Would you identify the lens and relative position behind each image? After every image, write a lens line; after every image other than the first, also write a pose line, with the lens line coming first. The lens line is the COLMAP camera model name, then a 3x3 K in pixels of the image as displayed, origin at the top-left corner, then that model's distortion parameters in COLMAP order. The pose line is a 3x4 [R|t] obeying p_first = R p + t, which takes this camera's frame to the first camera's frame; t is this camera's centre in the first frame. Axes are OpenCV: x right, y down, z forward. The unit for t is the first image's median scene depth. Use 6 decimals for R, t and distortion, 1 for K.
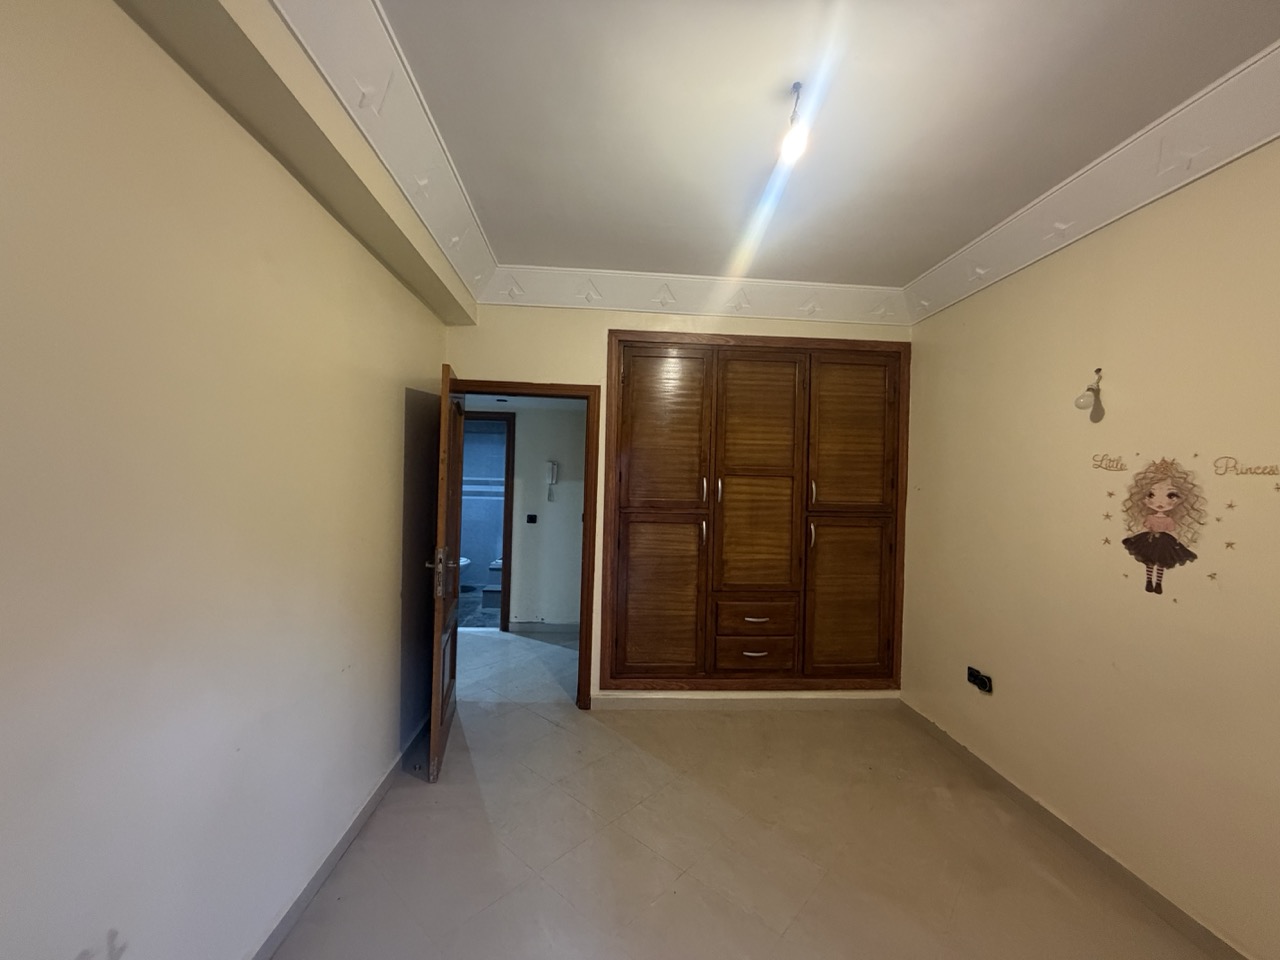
lens RADIAL K [[510.3, 0, 639.5], [0, 510.3, 479.3], [0, 0, 1]] dist [-0.000875, -0.000111]
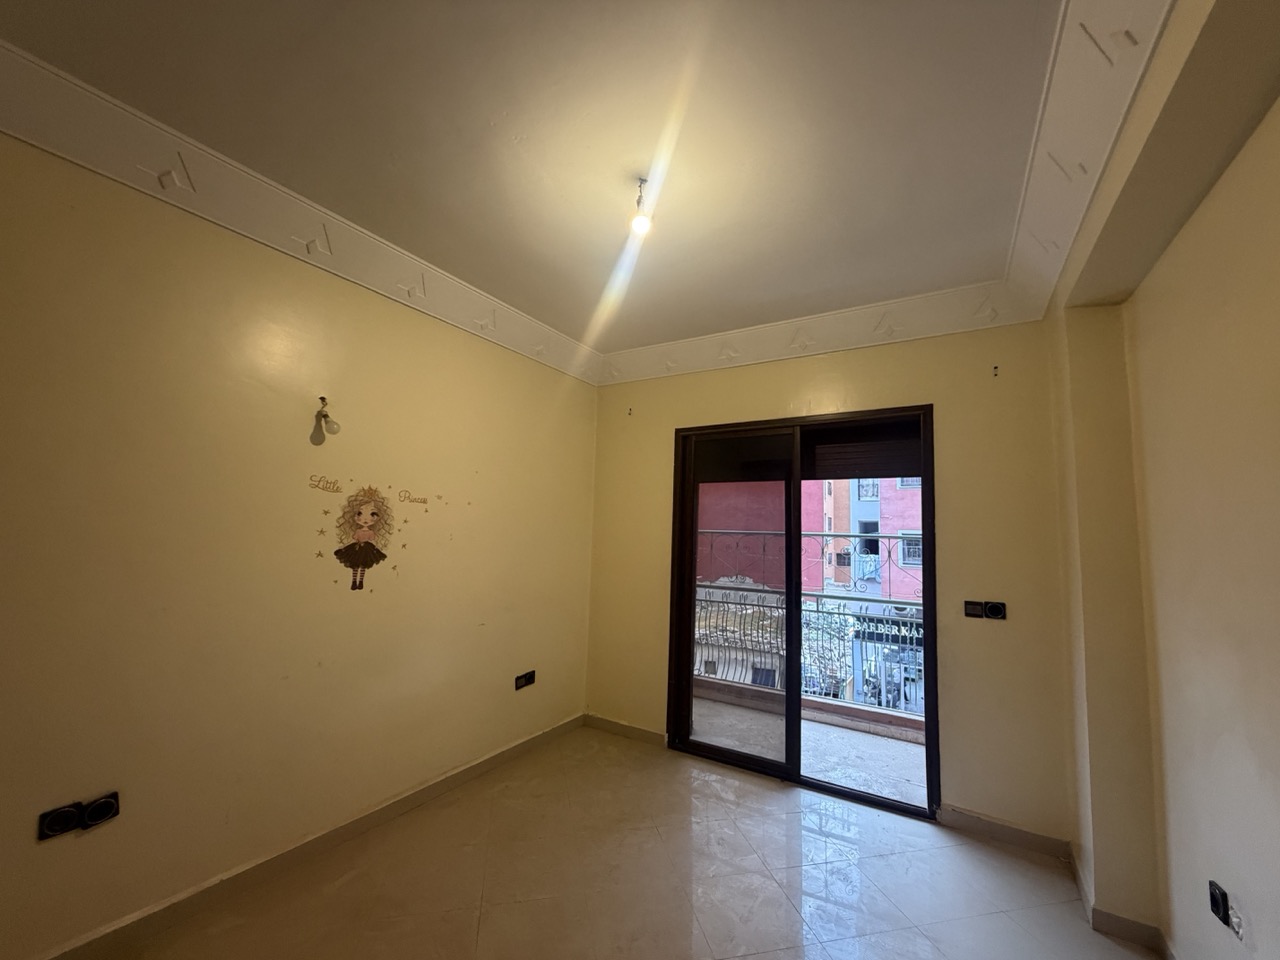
lens RADIAL K [[510.3, 0, 640.0], [0, 510.3, 483.7], [0, 0, 1]] dist [-0.000875, -0.000111]
pose [[-0.808684, 0.009806, 0.588162, -0.331064], [-0.050602, 0.994995, -0.086163, 0.031015], [-0.586063, -0.099441, -0.804140, 1.645489]]
